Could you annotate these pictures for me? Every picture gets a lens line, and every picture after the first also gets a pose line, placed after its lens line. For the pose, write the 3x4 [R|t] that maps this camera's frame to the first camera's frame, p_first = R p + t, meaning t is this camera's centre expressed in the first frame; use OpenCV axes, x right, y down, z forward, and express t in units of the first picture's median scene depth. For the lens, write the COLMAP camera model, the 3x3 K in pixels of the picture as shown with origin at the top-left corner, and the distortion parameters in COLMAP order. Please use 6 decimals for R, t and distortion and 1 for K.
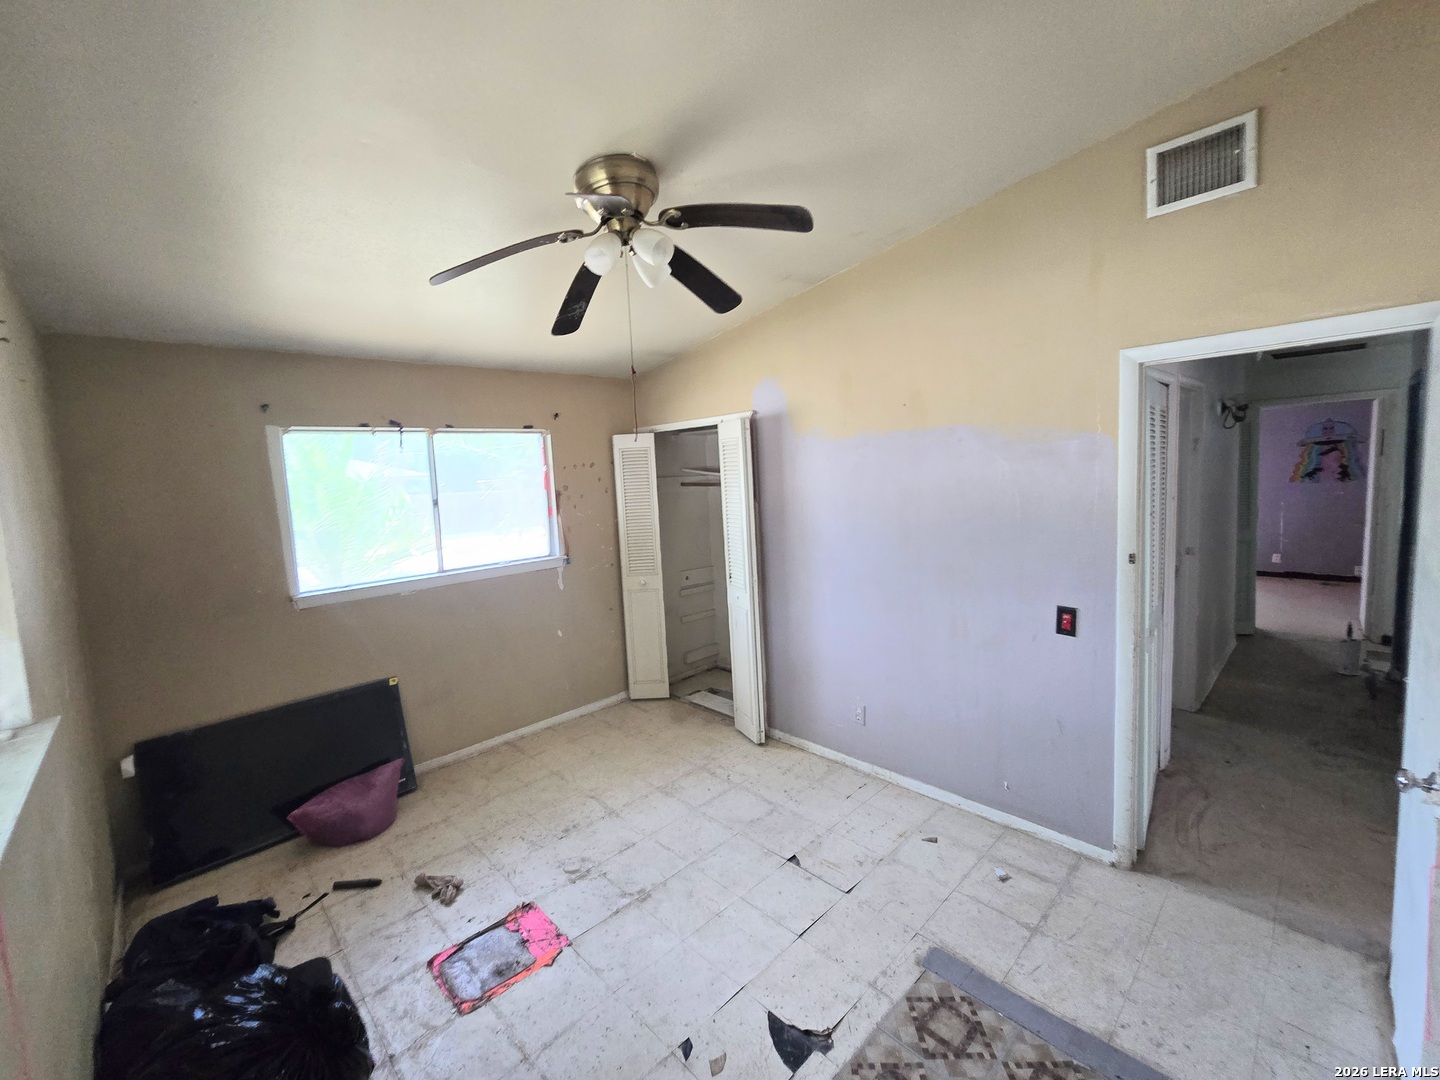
lens RADIAL K [[587.3, 0, 721.6], [0, 587.3, 519.5], [0, 0, 1]] dist [0.001257, -0.000002]
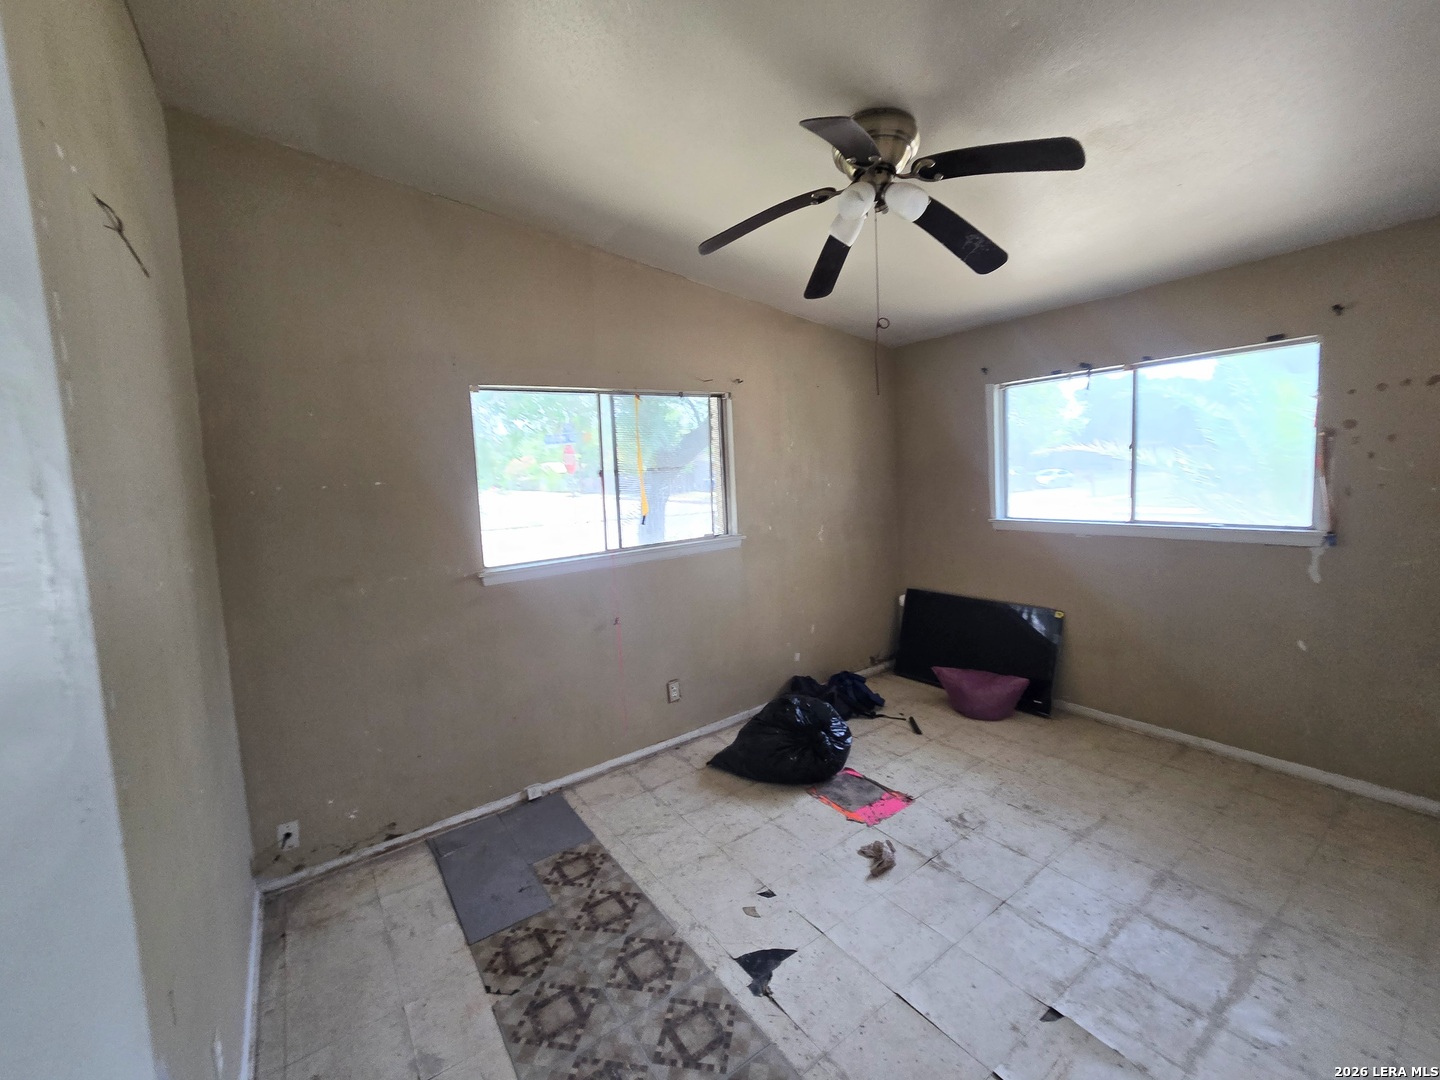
lens RADIAL K [[593.3, 0, 718.6], [0, 593.3, 521.5], [0, 0, 1]] dist [-0.004170, -0.000704]
pose [[-0.130219, 0.145402, -0.980766, 0.714806], [-0.018586, 0.988657, 0.149040, -0.052405], [0.991311, 0.037636, -0.126040, 0.675685]]
